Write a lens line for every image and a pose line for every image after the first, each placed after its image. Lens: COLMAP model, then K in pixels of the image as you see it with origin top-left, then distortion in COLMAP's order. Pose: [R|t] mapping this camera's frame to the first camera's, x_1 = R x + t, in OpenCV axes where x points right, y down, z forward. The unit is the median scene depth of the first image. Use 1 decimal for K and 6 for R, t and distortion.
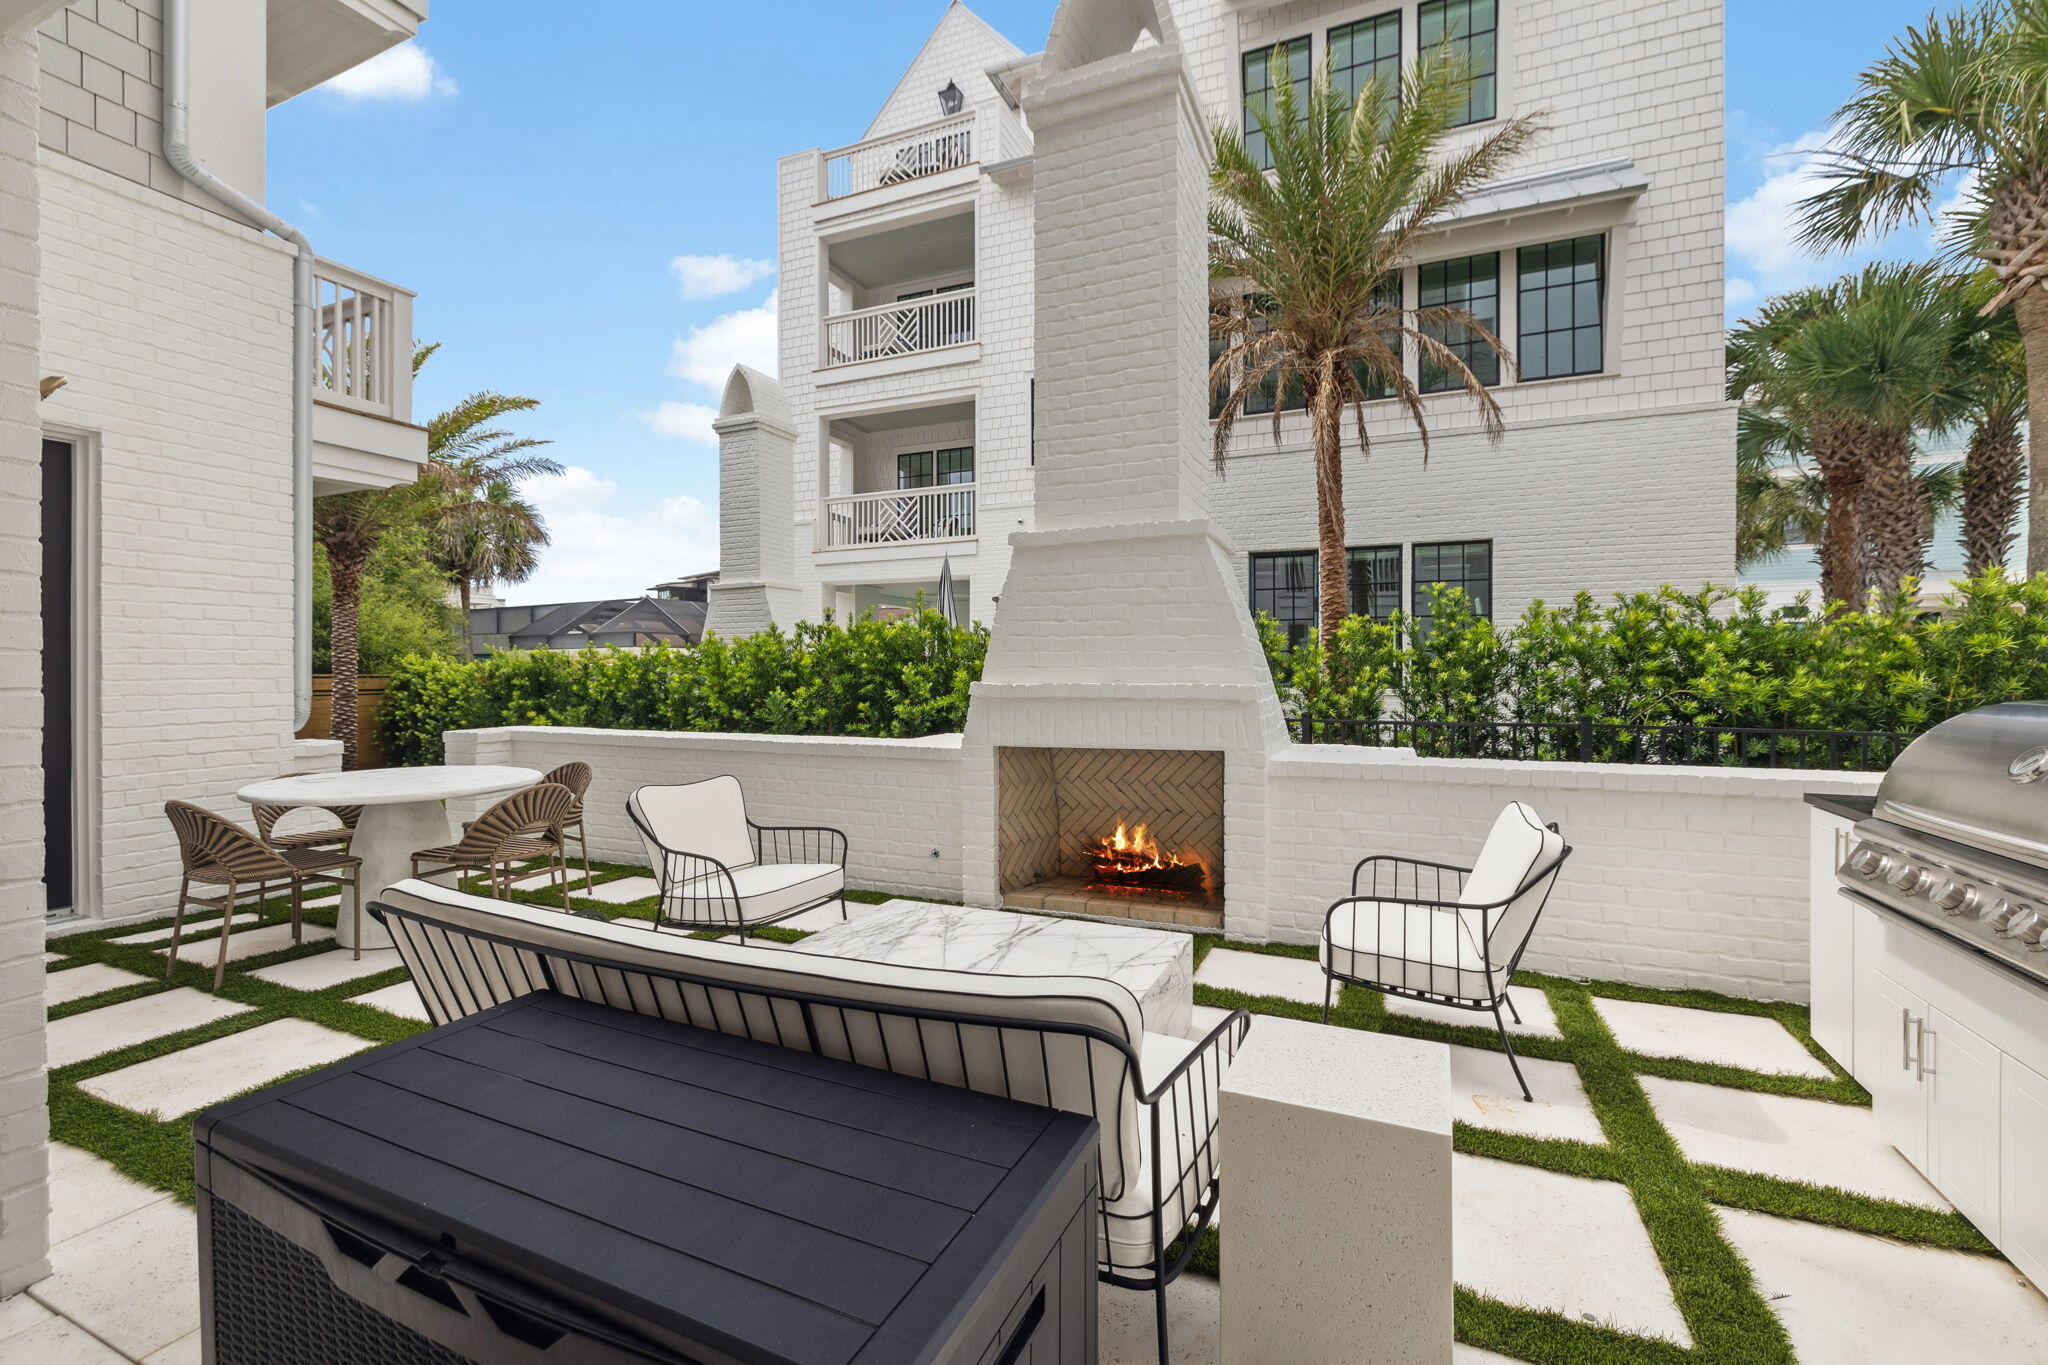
lens RADIAL K [[874.8, 0, 1021.2], [0, 874.8, 671.7], [0, 0, 1]] dist [-0.002897, -0.000029]
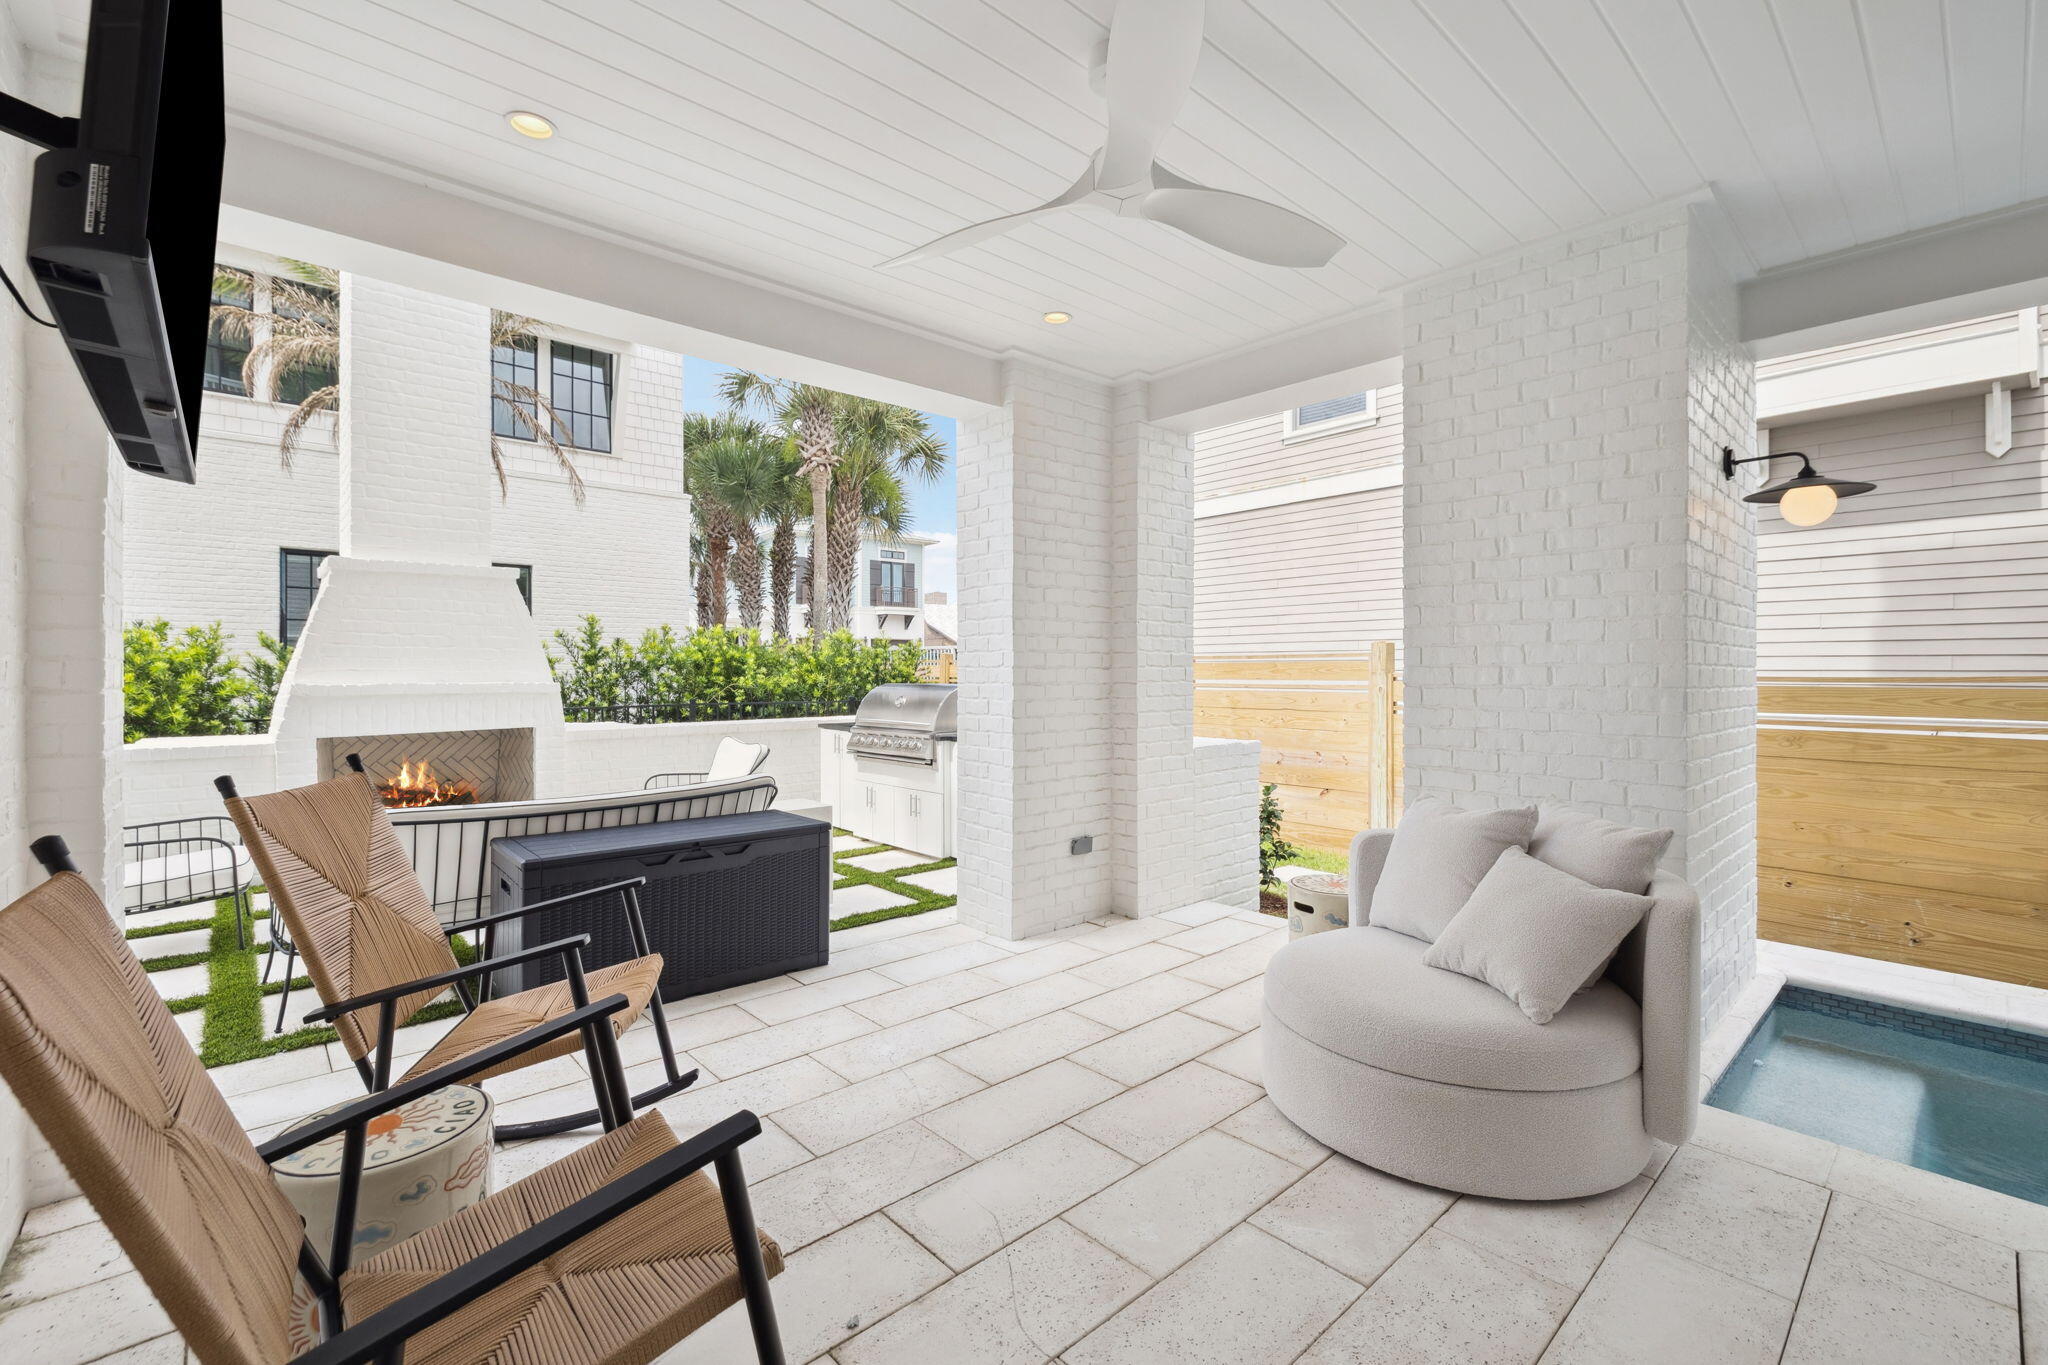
lens RADIAL K [[874.8, 0, 1026.9], [0, 874.8, 676.0], [0, 0, 1]] dist [-0.002897, -0.000029]
pose [[0.403413, -0.003573, 0.915011, -0.371948], [-0.002876, 0.999982, 0.005173, -0.003383], [-0.915014, -0.004718, 0.403395, -0.173284]]
